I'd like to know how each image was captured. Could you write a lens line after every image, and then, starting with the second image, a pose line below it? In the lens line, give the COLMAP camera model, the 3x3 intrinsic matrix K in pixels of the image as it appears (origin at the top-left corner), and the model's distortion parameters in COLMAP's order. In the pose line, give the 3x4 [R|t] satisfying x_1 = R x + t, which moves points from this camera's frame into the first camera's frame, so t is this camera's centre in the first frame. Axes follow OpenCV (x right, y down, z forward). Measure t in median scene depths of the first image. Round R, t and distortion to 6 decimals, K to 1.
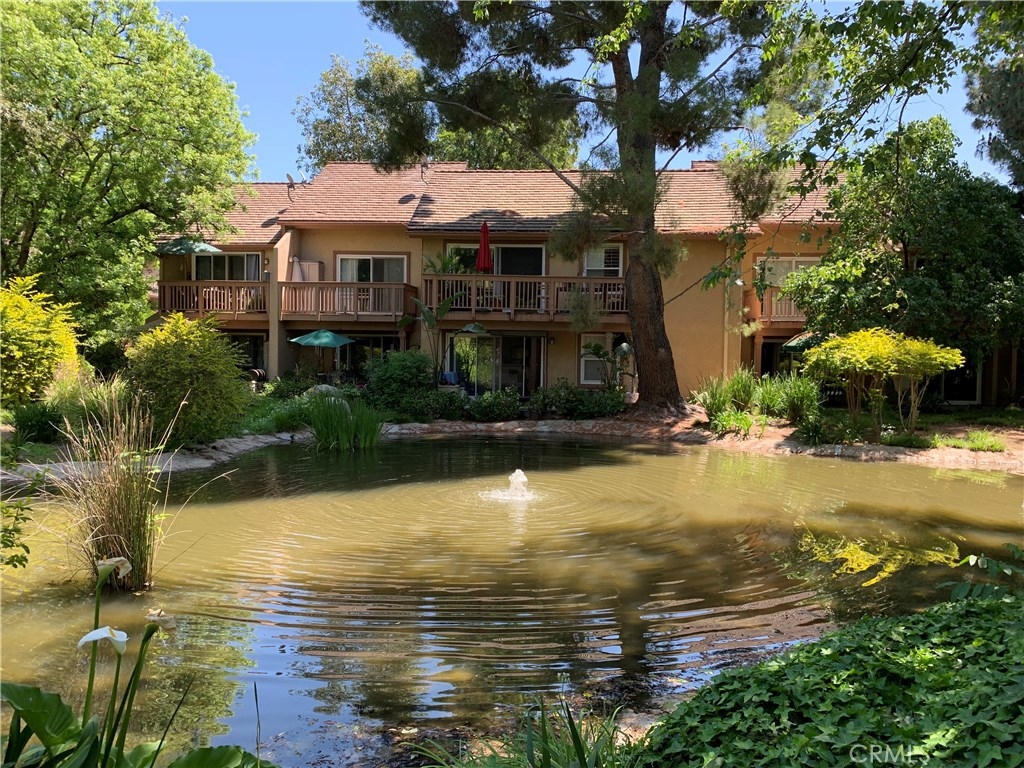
lens RADIAL K [[763.8, 0, 509.5], [0, 763.8, 376.0], [0, 0, 1]] dist [0.032492, -0.064858]
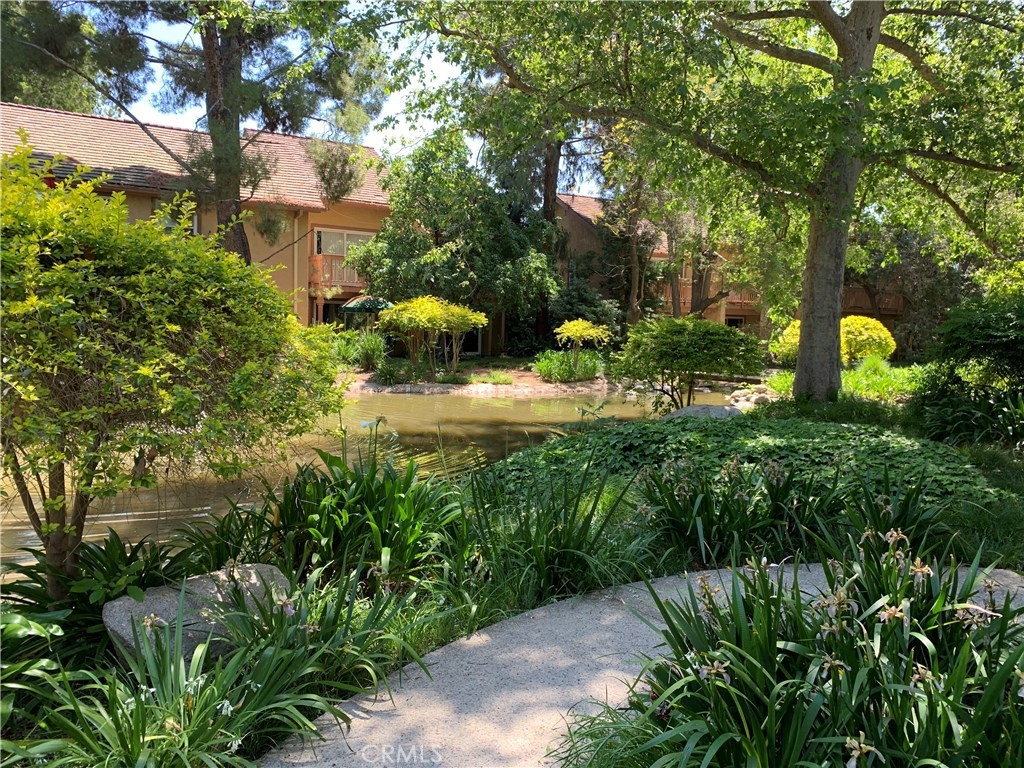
lens RADIAL K [[763.8, 0, 509.5], [0, 763.8, 376.0], [0, 0, 1]] dist [0.032492, -0.064858]
pose [[0.809761, -0.029073, 0.586039, -0.175482], [-0.002368, 0.998602, 0.052812, 0.005511], [-0.586755, -0.044153, 0.808560, -0.142414]]
